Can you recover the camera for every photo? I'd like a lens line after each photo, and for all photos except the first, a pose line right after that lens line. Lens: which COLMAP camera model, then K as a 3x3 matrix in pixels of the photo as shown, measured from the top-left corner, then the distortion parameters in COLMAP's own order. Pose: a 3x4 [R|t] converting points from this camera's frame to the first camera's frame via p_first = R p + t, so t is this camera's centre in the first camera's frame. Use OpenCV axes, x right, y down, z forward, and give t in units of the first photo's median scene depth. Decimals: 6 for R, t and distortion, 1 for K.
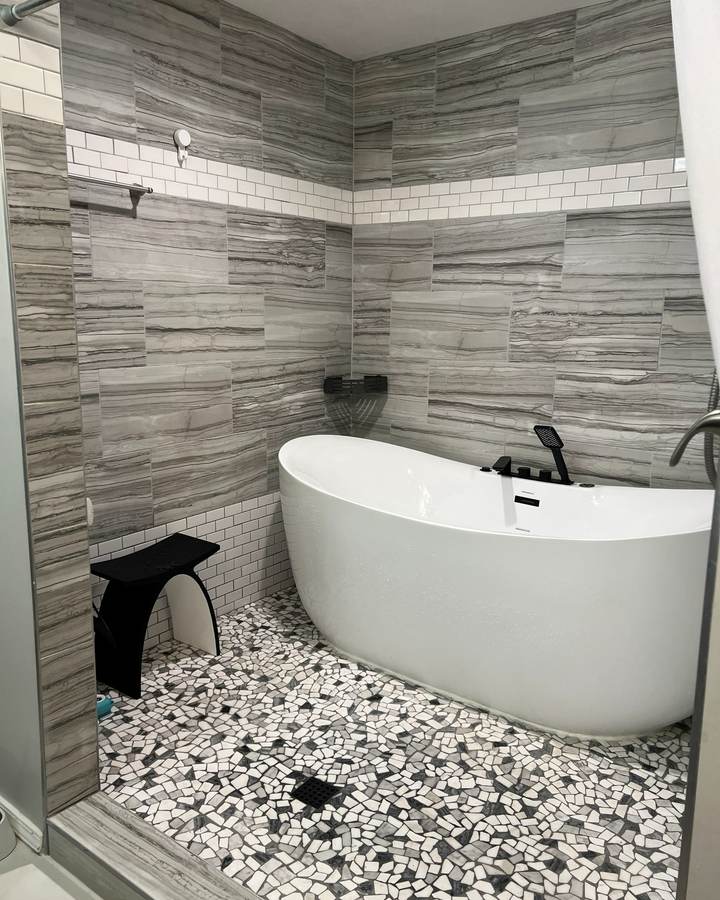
lens RADIAL K [[721.1, 0, 358.4], [0, 721.1, 450.7], [0, 0, 1]] dist [0.054493, -0.059943]
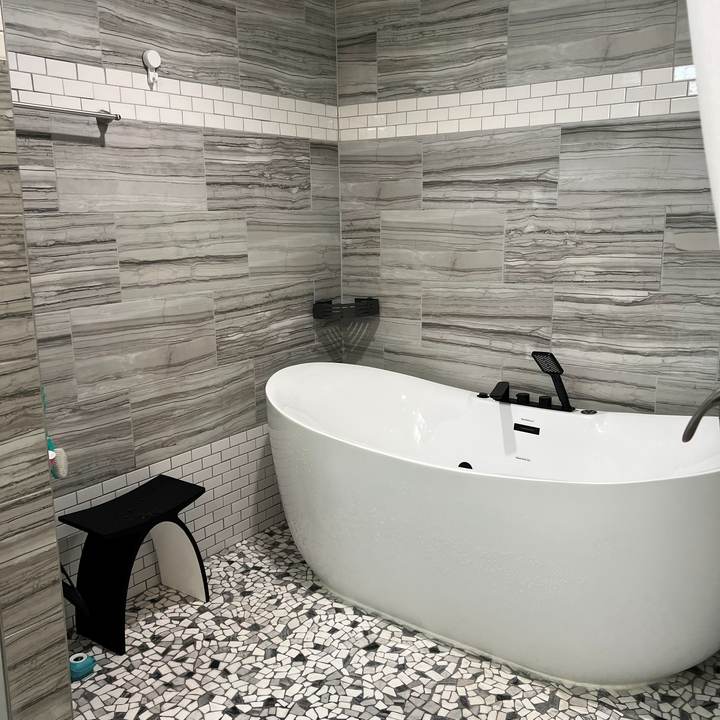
lens RADIAL K [[722.8, 0, 360.7], [0, 722.8, 364.7], [0, 0, 1]] dist [0.033293, 0.000000]
pose [[0.999616, -0.027685, 0.001398, 0.015346], [0.027658, 0.999478, 0.016711, -0.040146], [-0.001860, -0.016666, 0.999859, 0.046716]]
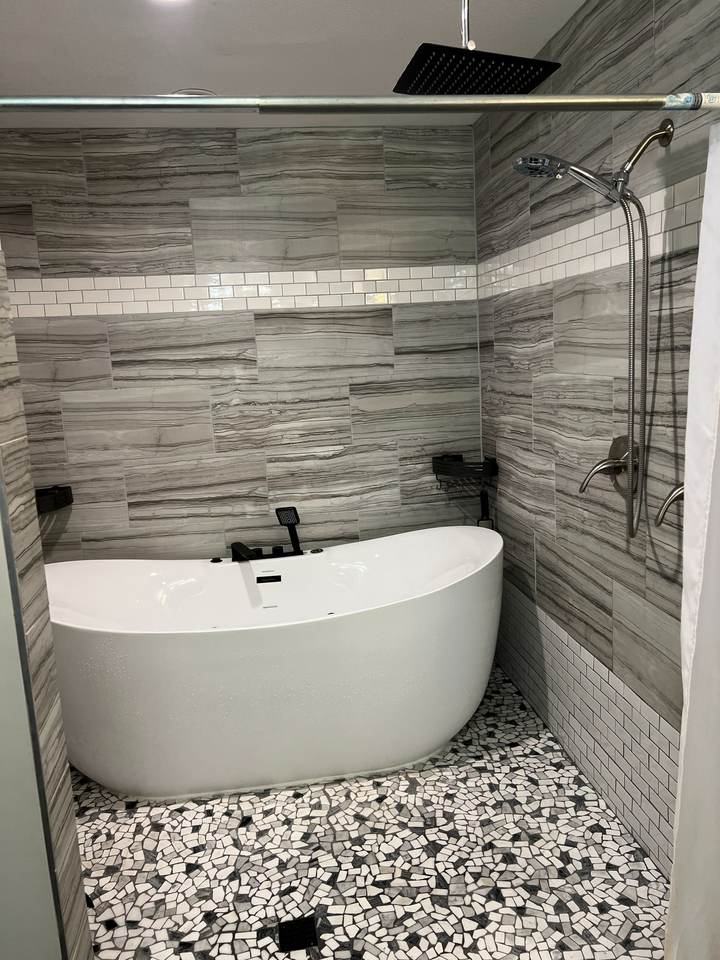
lens RADIAL K [[721.7, 0, 361.4], [0, 721.7, 480.5], [0, 0, 1]] dist [0.059493, -0.065390]
pose [[0.700494, -0.175815, 0.691662, -0.407326], [0.193200, 0.979707, 0.053366, -0.110373], [-0.687009, 0.096247, 0.720247, 0.136402]]
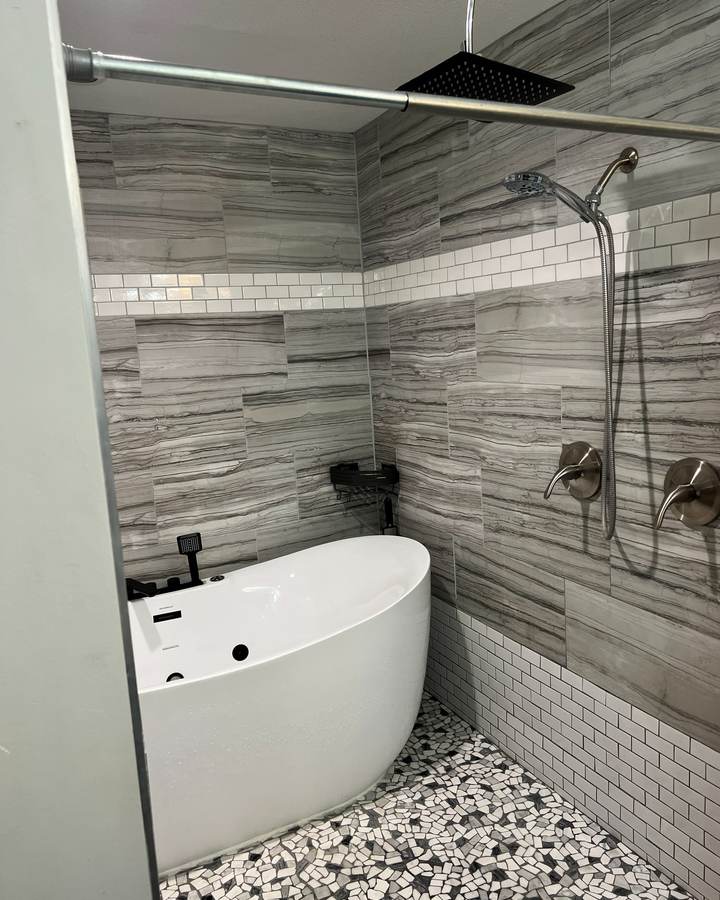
lens RADIAL K [[721.1, 0, 362.3], [0, 721.1, 457.9], [0, 0, 1]] dist [0.054493, -0.059943]
pose [[0.433600, -0.188442, 0.881181, -0.484529], [0.229673, 0.968704, 0.094144, -0.172997], [-0.871344, 0.161563, 0.463310, 0.327105]]
